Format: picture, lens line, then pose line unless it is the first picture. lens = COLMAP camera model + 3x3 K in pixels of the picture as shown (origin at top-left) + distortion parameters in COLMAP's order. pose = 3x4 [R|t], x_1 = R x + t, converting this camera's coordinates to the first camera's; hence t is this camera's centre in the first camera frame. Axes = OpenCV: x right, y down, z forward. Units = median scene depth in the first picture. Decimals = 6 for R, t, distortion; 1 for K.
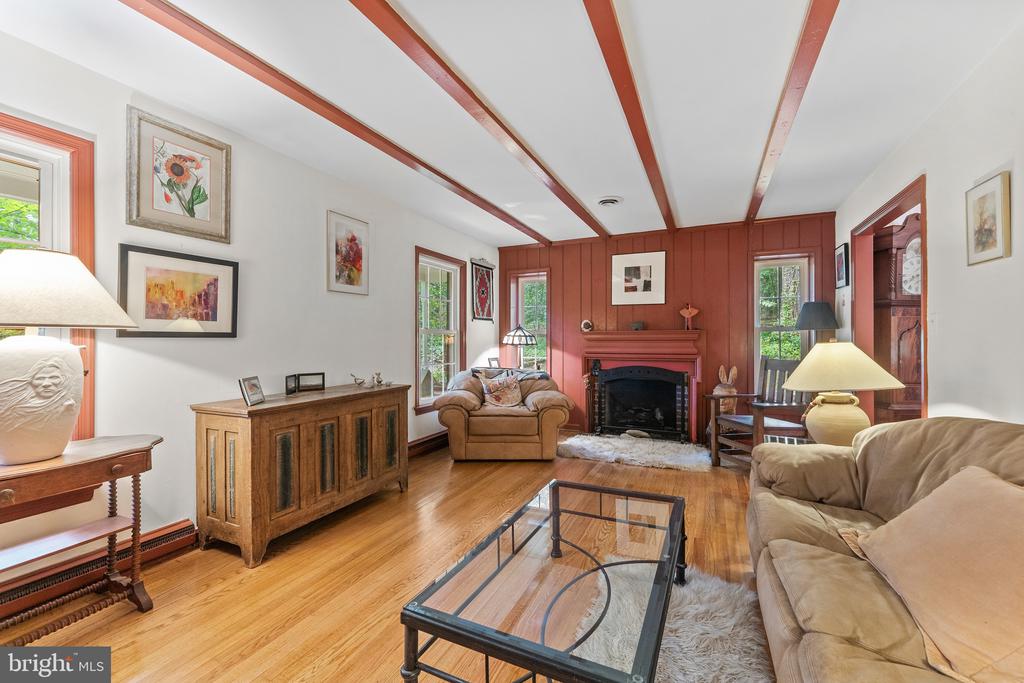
lens RADIAL K [[415.3, 0, 494.6], [0, 415.3, 337.3], [0, 0, 1]] dist [-0.002866, -0.000665]
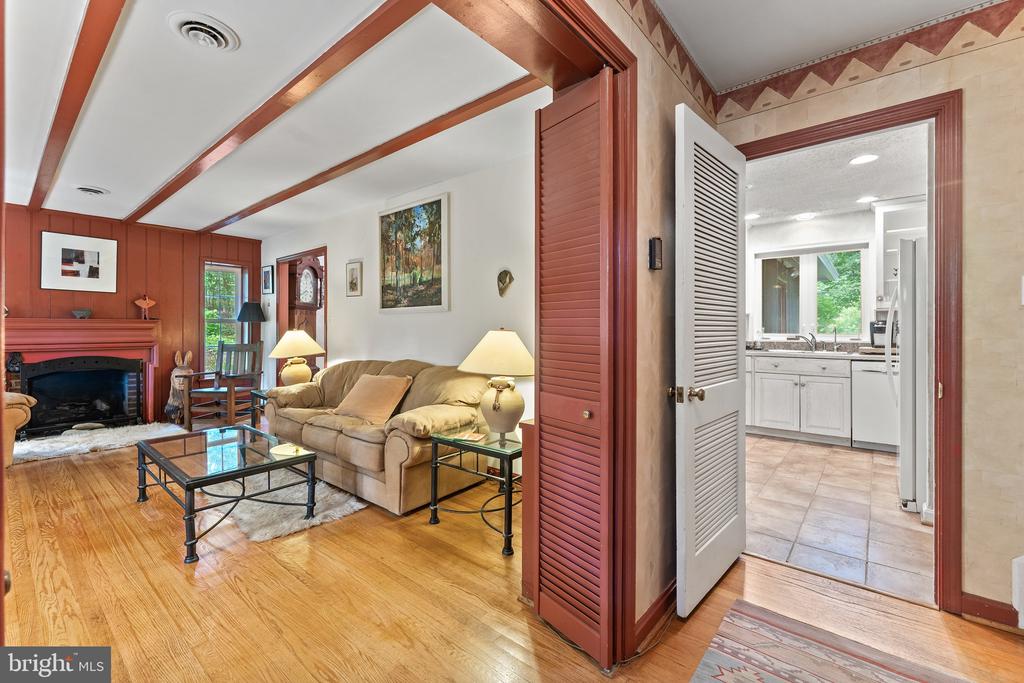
lens RADIAL K [[454.4, 0, 511.5], [0, 454.4, 327.1], [0, 0, 1]] dist [0.000494, -0.000041]
pose [[0.233017, 0.003162, 0.972468, -0.540252], [-0.007669, 0.999970, -0.001414, -0.004330], [-0.972442, -0.007129, 0.233034, -0.233485]]
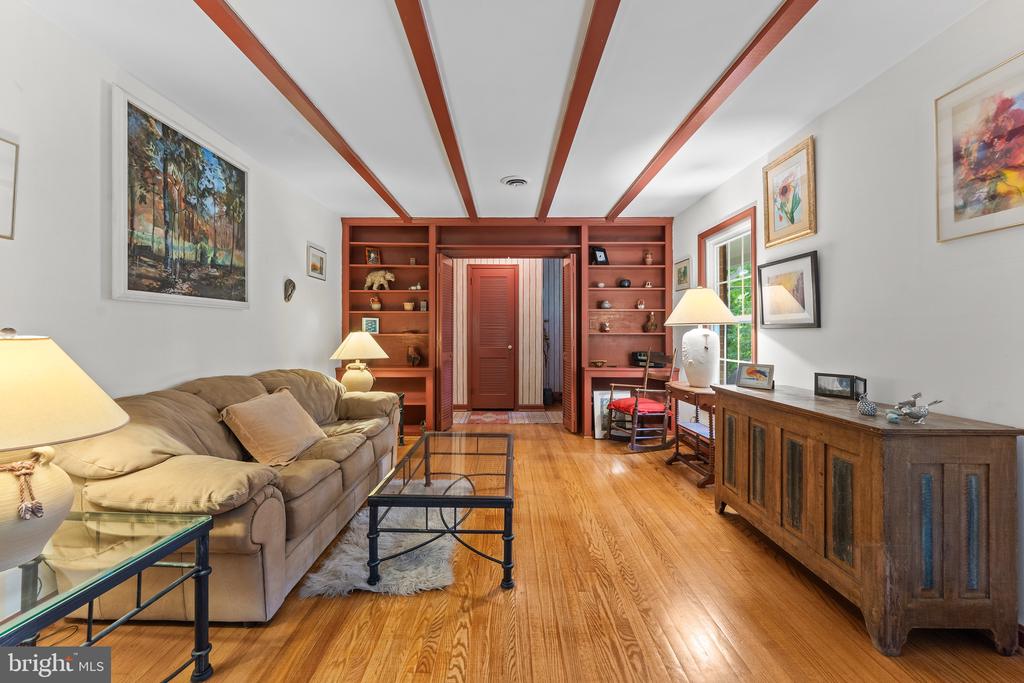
lens RADIAL K [[415.3, 0, 508.3], [0, 415.3, 332.5], [0, 0, 1]] dist [-0.002866, -0.000665]
pose [[-0.888159, 0.003291, -0.459525, 0.311426], [0.005354, 0.999981, -0.003185, 0.007349], [0.459506, -0.005290, -0.888159, 1.021397]]
